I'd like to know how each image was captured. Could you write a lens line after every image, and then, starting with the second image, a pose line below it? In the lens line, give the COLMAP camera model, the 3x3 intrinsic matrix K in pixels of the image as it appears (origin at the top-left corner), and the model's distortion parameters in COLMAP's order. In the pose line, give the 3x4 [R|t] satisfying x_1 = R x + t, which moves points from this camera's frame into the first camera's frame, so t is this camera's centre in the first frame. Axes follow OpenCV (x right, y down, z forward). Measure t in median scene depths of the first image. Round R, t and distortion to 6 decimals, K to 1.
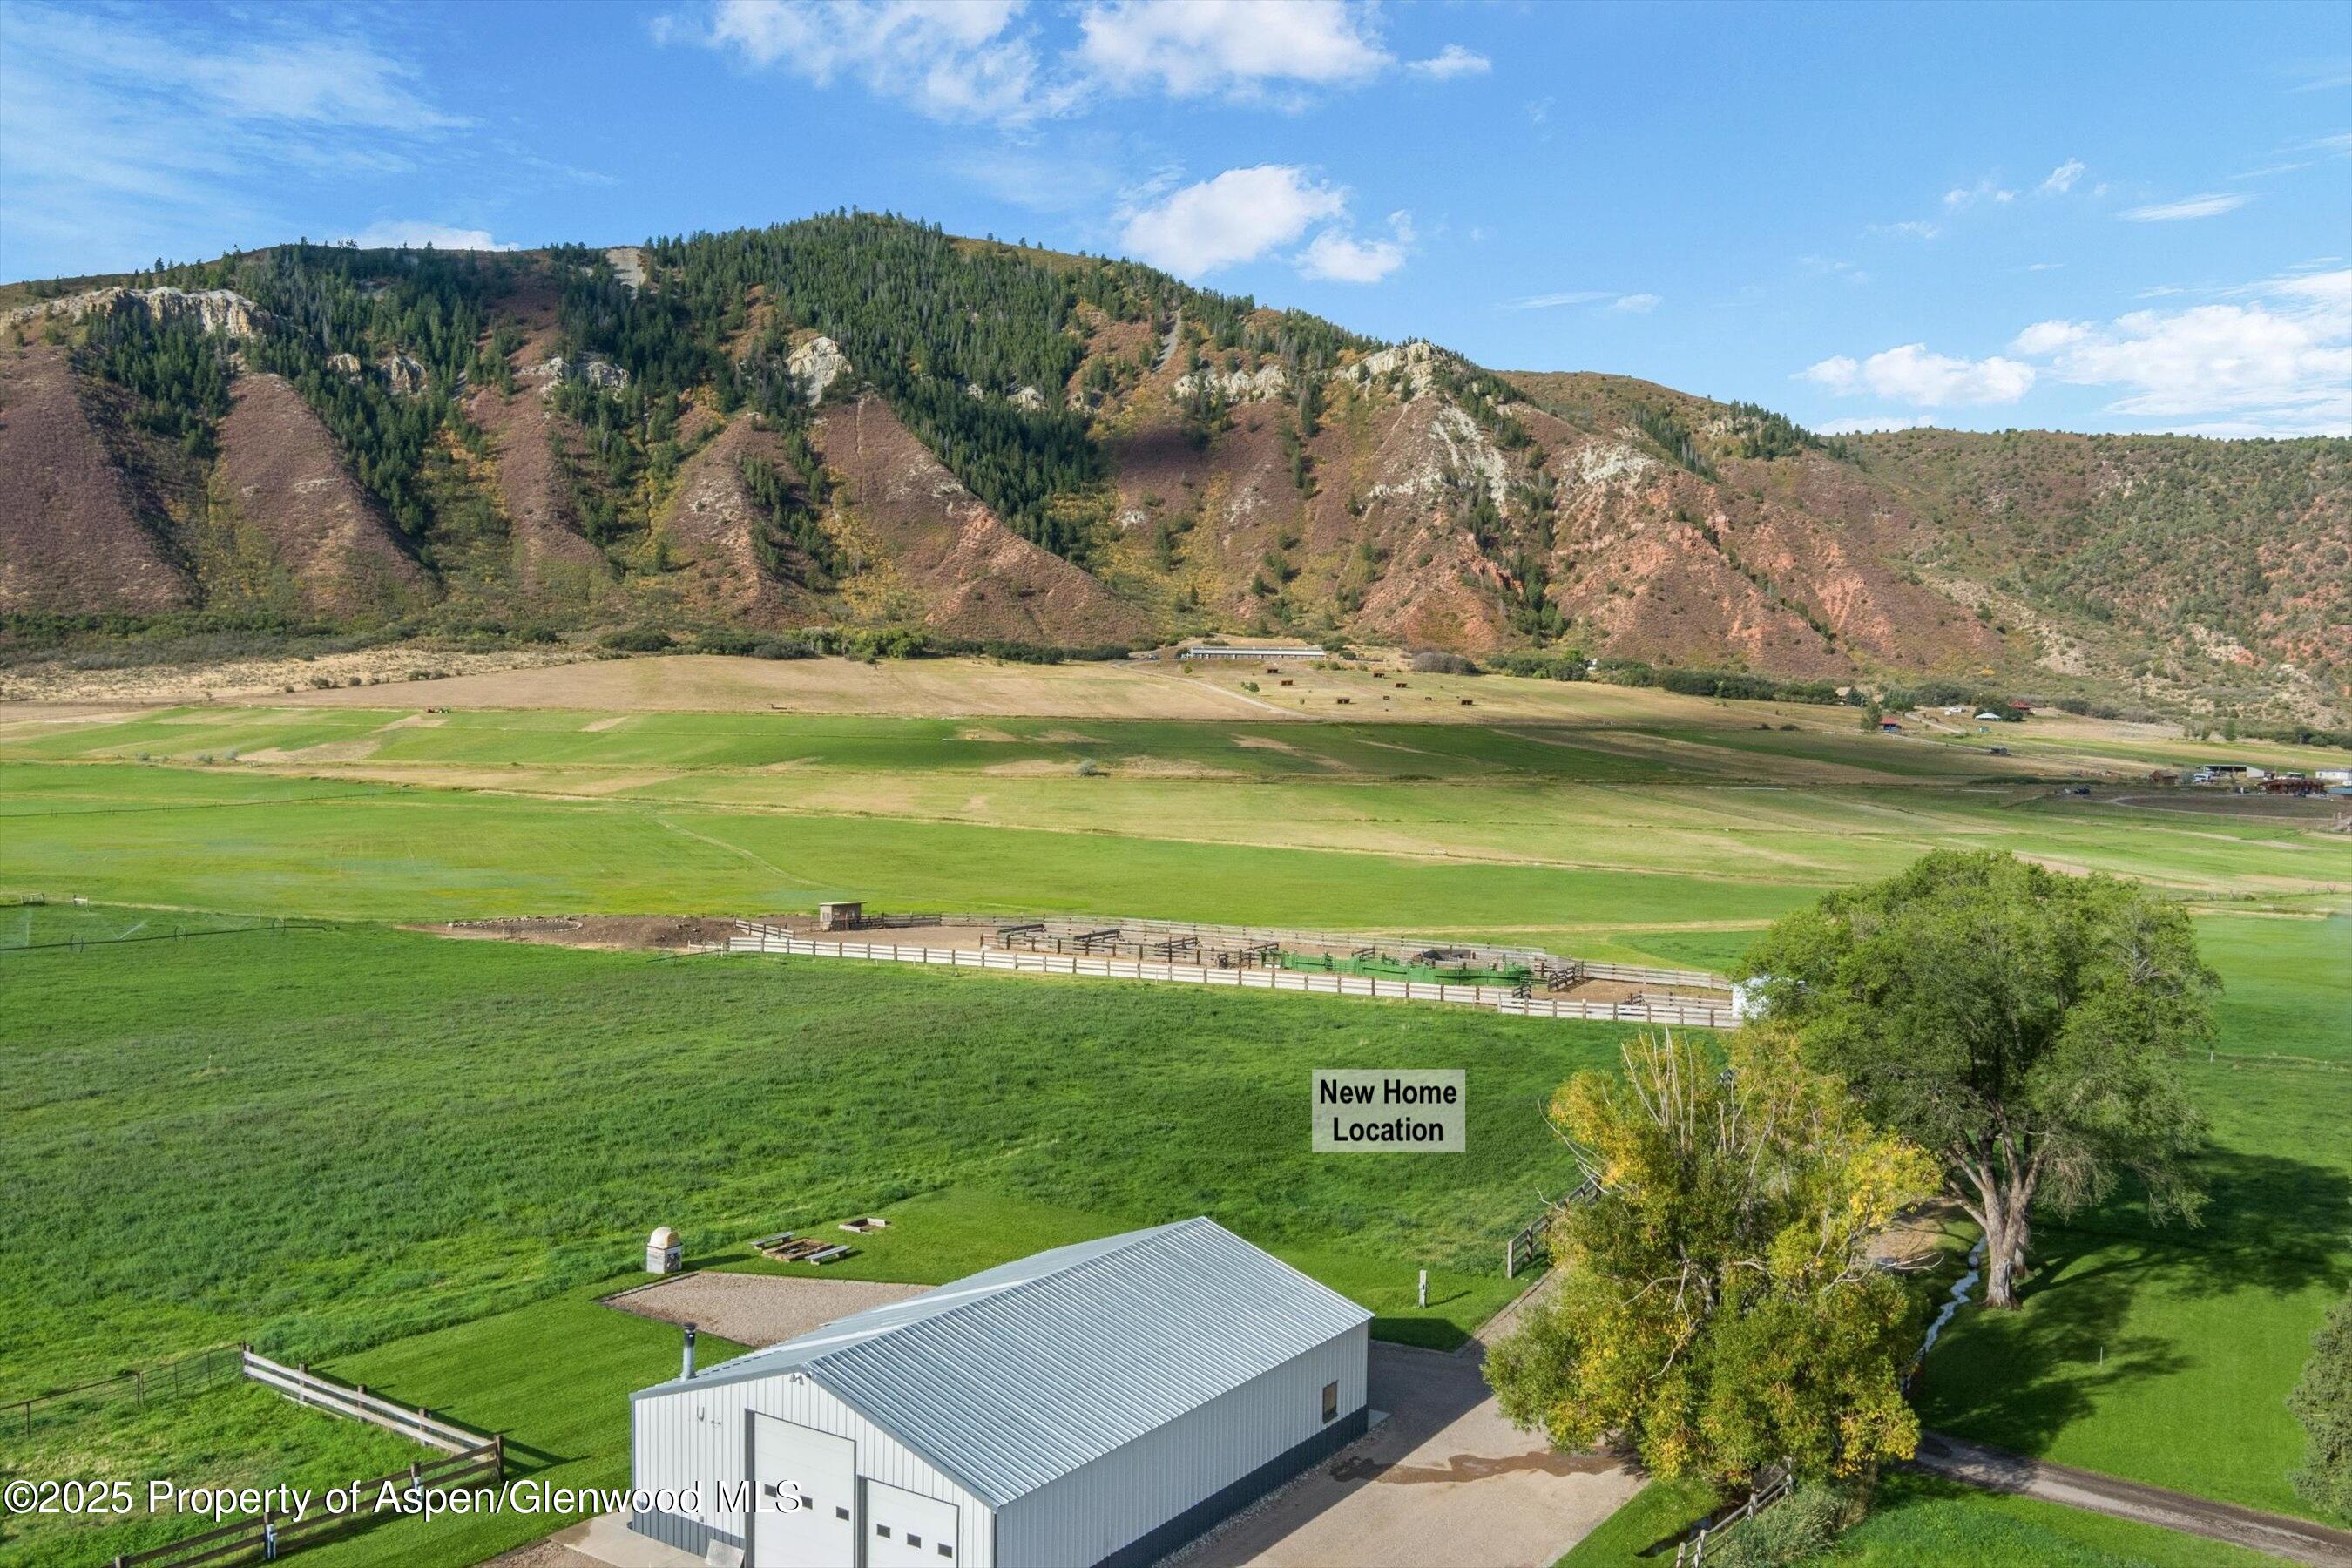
lens RADIAL K [[1861.3, 0, 1173.4], [0, 1861.3, 797.5], [0, 0, 1]] dist [-0.076226, 0.008975]
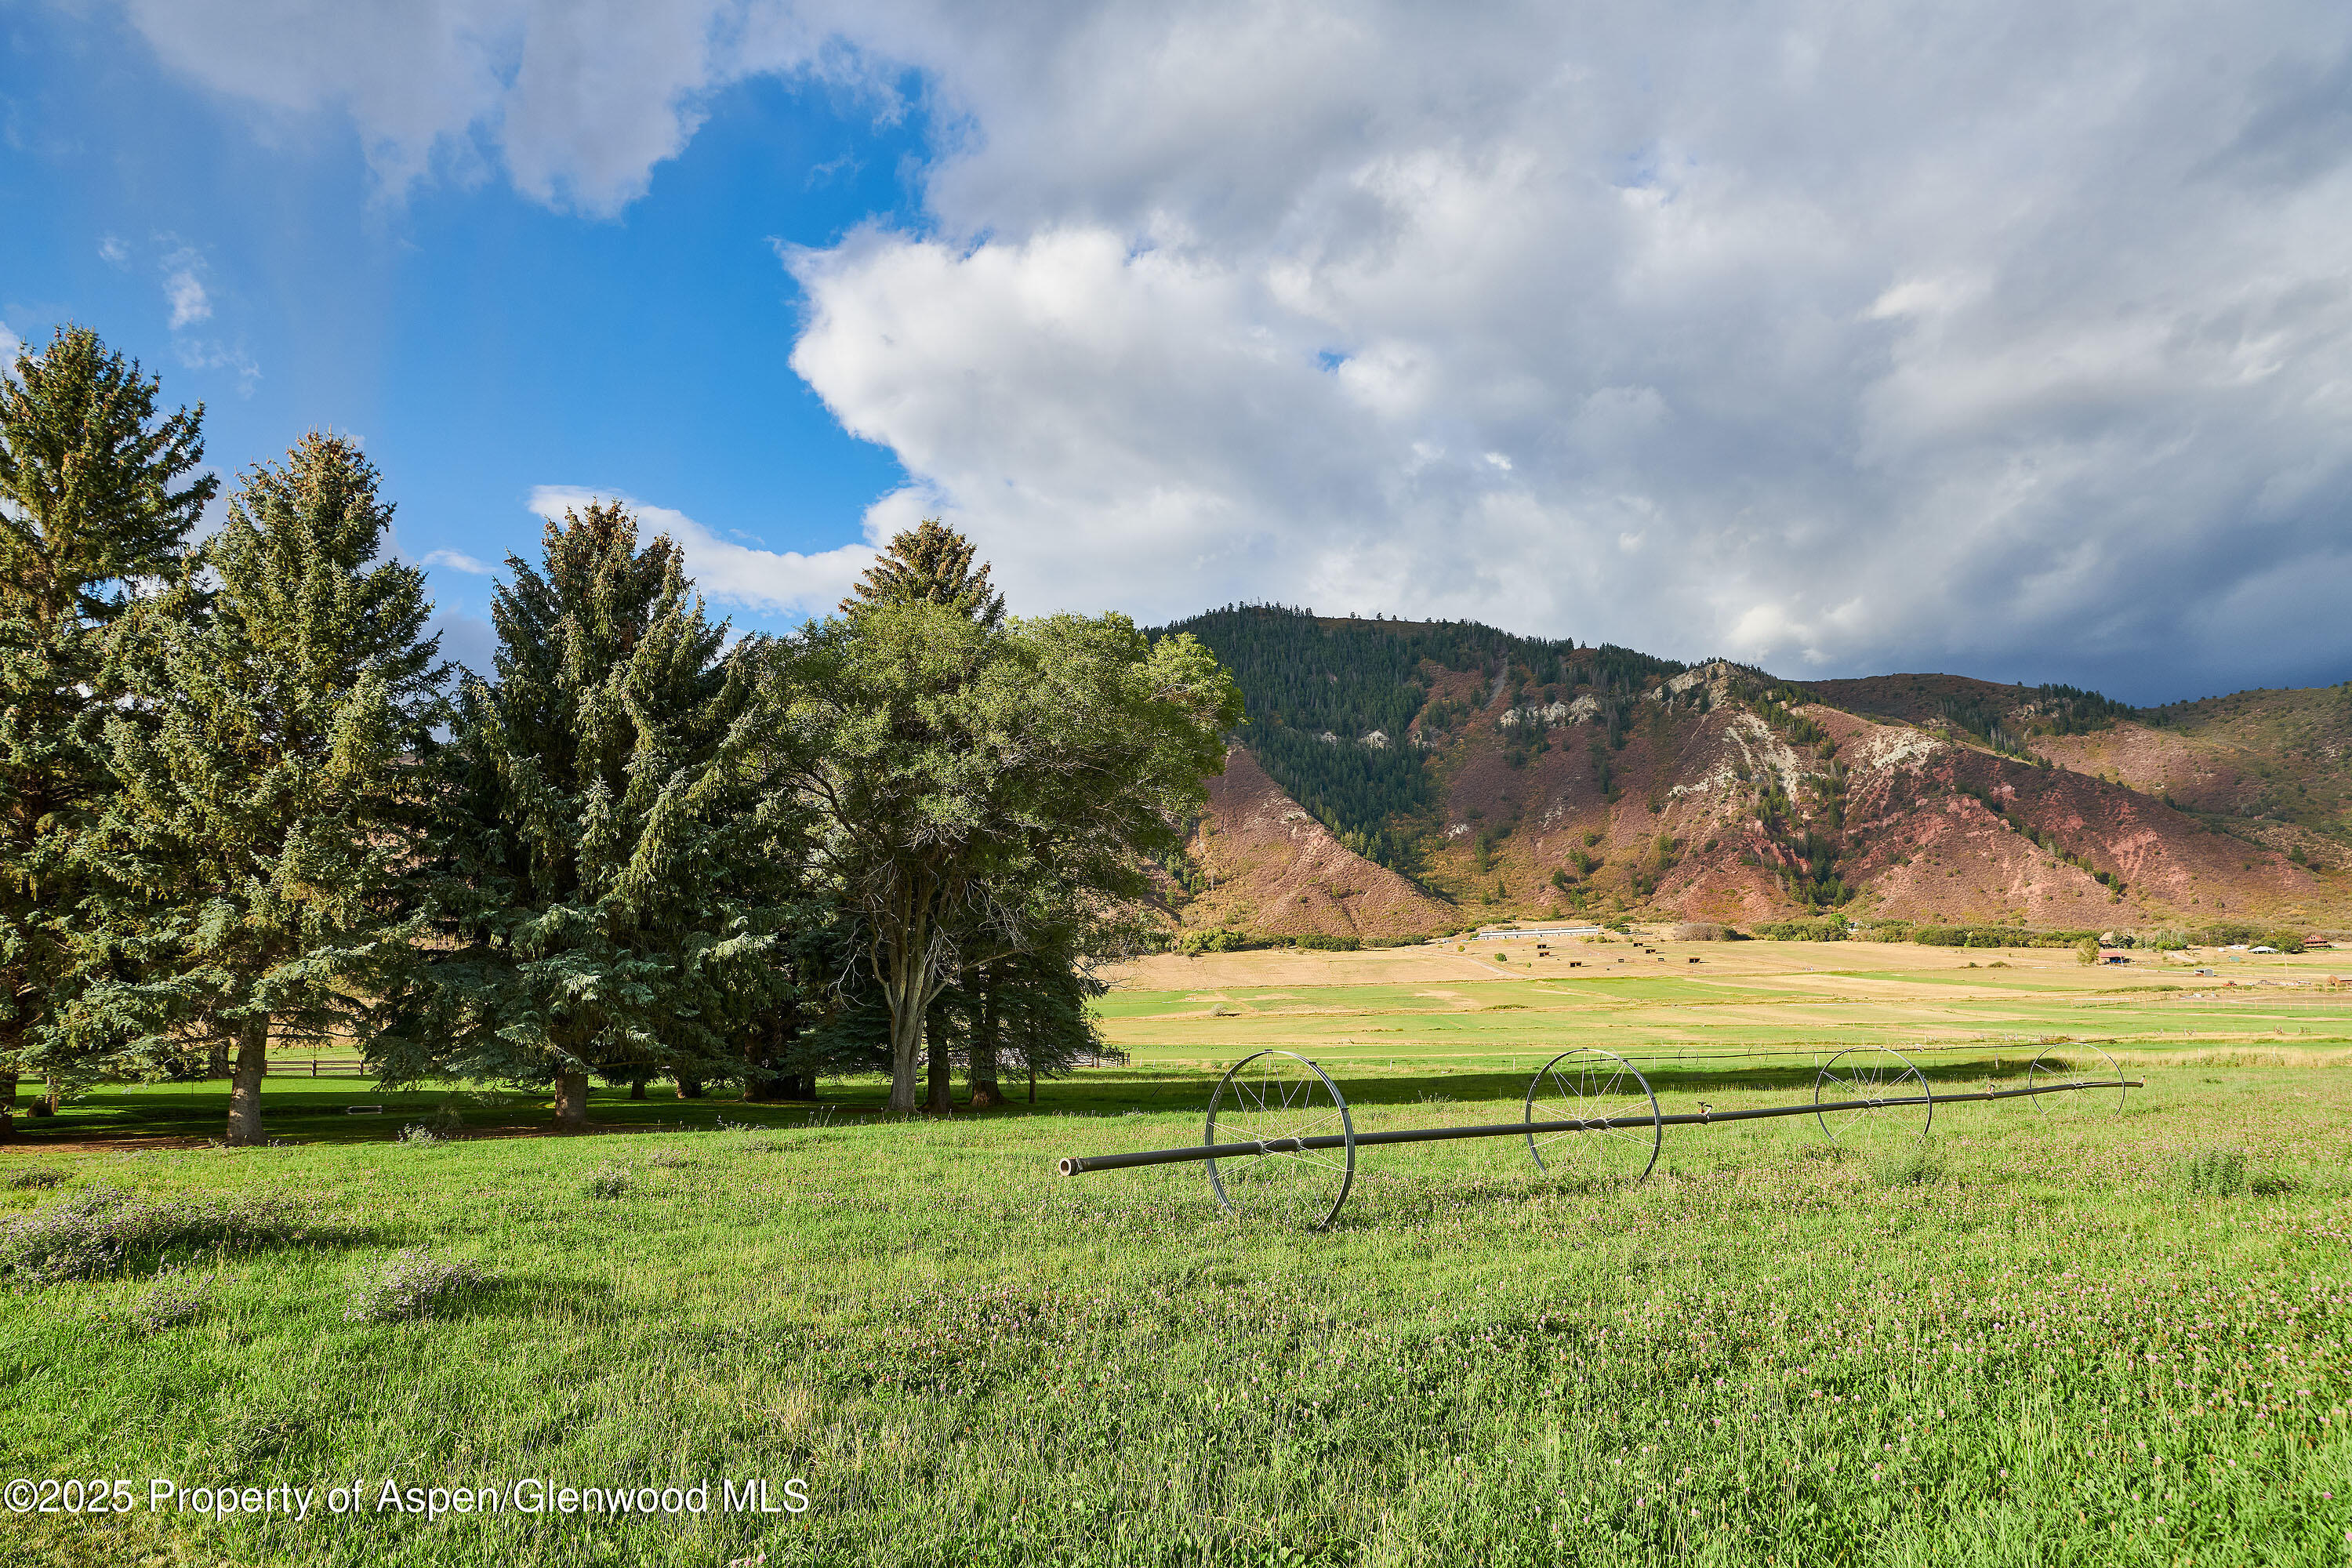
lens RADIAL K [[1576.7, 0, 1180.2], [0, 1576.7, 787.5], [0, 0, 1]] dist [-0.010630, -0.001513]
pose [[0.962637, -0.080760, -0.258471, 0.070560], [0.029373, 0.980002, -0.196810, 0.014850], [0.269196, 0.181864, 0.945758, 0.002964]]
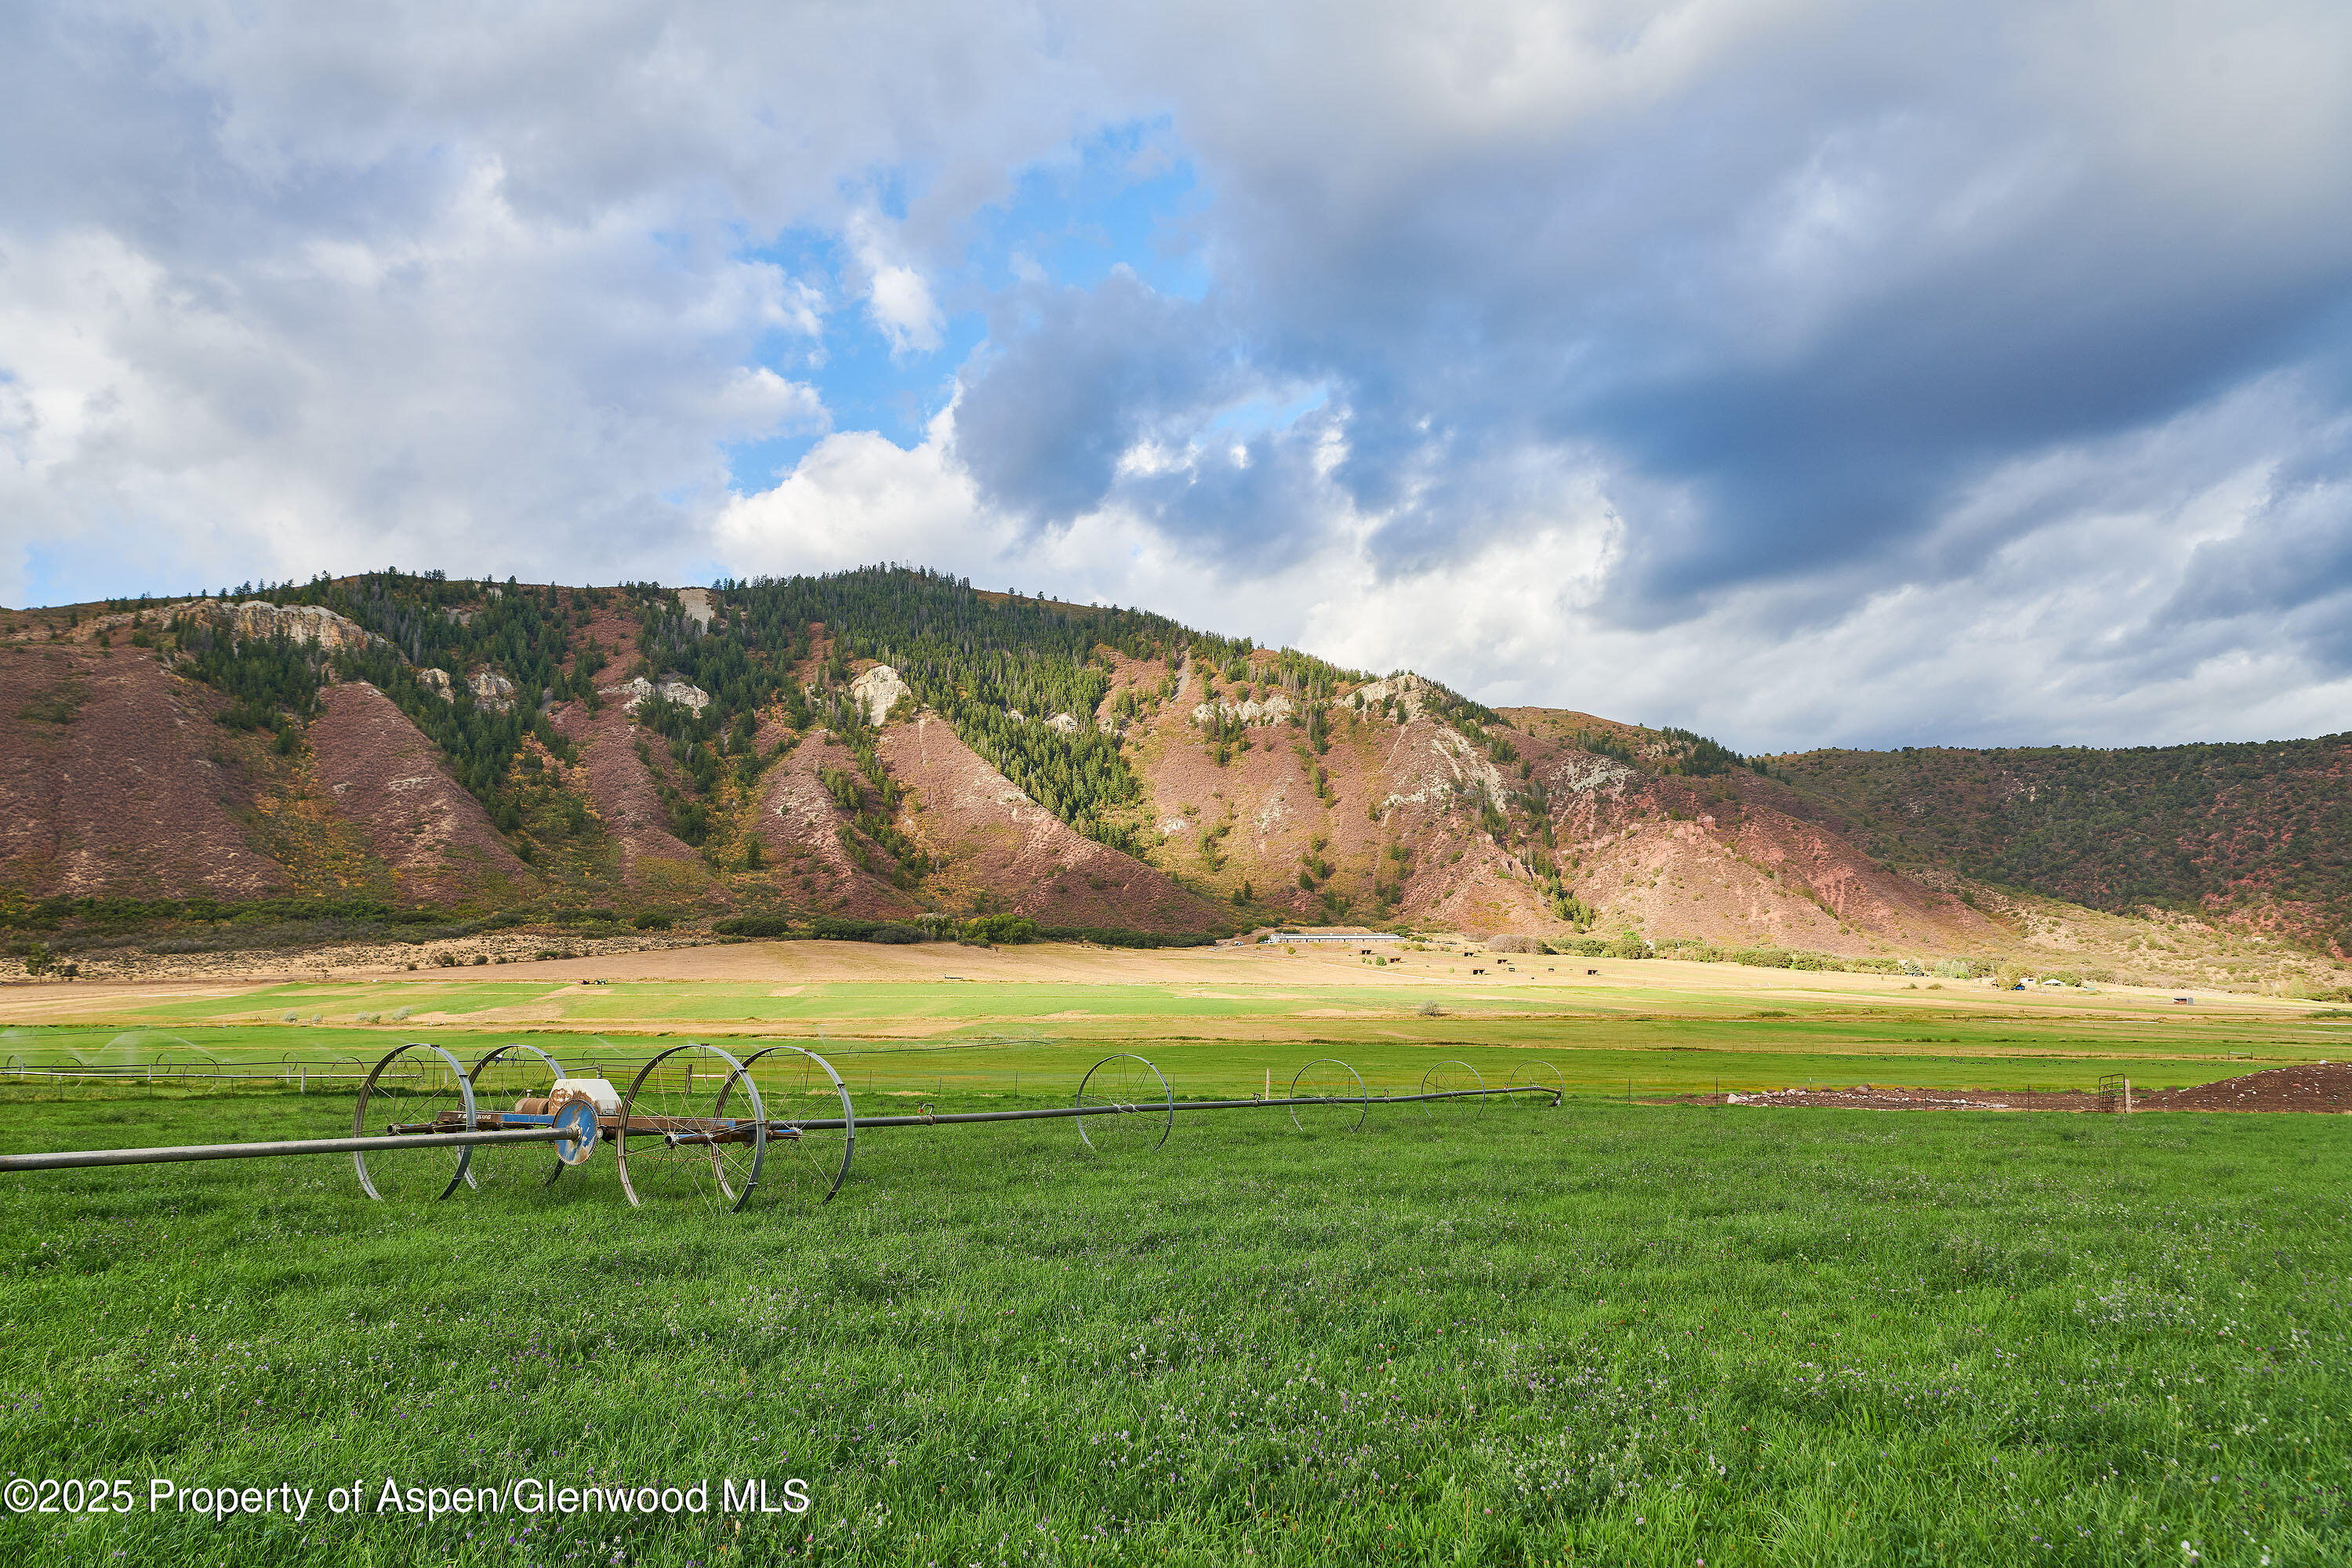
lens RADIAL K [[1593.0, 0, 1185.2], [0, 1593.0, 782.1], [0, 0, 1]] dist [-0.002738, -0.007628]
pose [[0.998131, -0.008766, 0.060475, -0.072488], [0.020594, 0.980018, -0.197842, 0.009016], [-0.057532, 0.198718, 0.978367, 0.086265]]
